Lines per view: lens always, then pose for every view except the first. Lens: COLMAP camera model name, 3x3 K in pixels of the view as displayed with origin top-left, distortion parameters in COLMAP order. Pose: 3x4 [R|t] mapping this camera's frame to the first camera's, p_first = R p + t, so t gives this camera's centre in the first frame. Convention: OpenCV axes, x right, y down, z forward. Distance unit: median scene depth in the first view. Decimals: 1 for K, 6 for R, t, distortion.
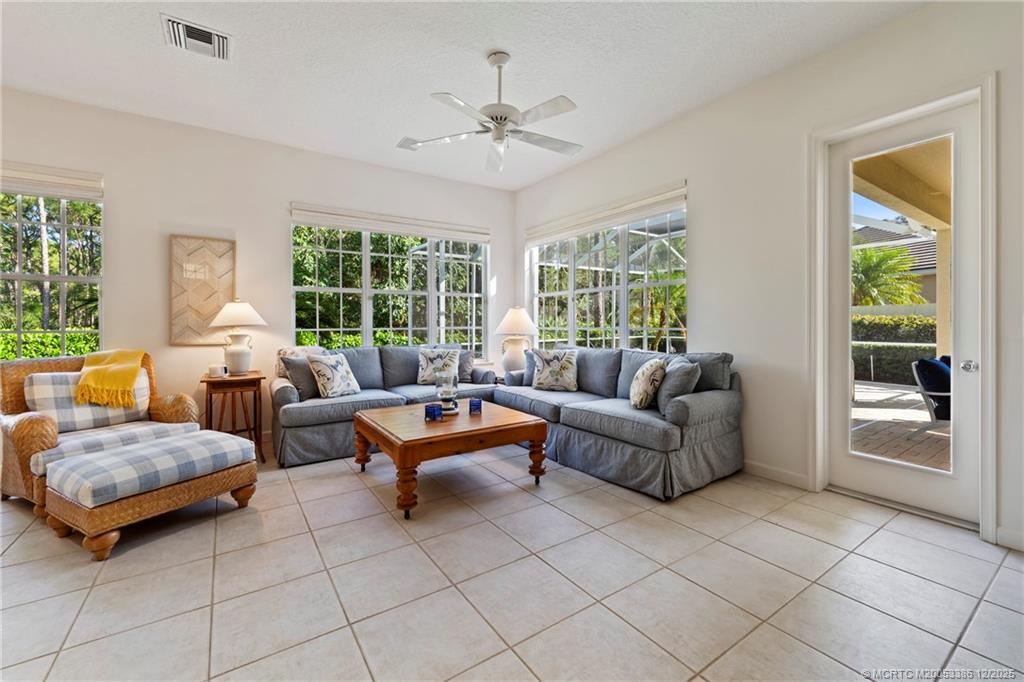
lens RADIAL K [[418.4, 0, 512.0], [0, 418.4, 341.0], [0, 0, 1]] dist [0.009357, -0.000253]
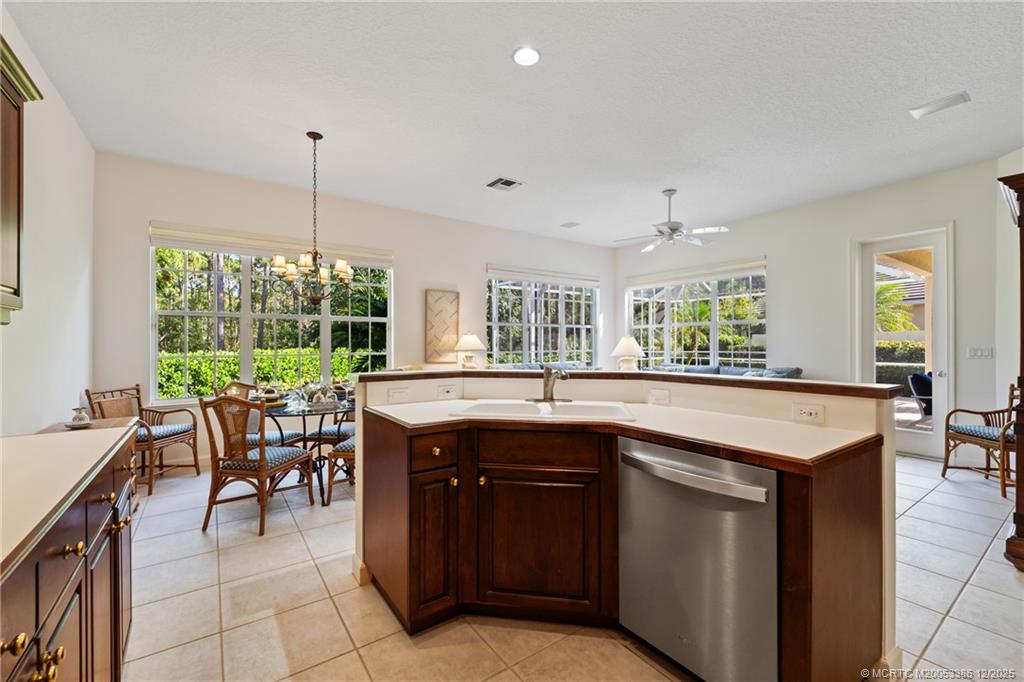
lens RADIAL K [[425.2, 0, 524.3], [0, 425.2, 360.3], [0, 0, 1]] dist [0.027402, 0.000103]
pose [[0.999100, -0.000416, 0.042422, -0.348556], [0.000735, 0.999972, -0.007495, 0.007957], [-0.042418, 0.007519, 0.999072, -0.350059]]
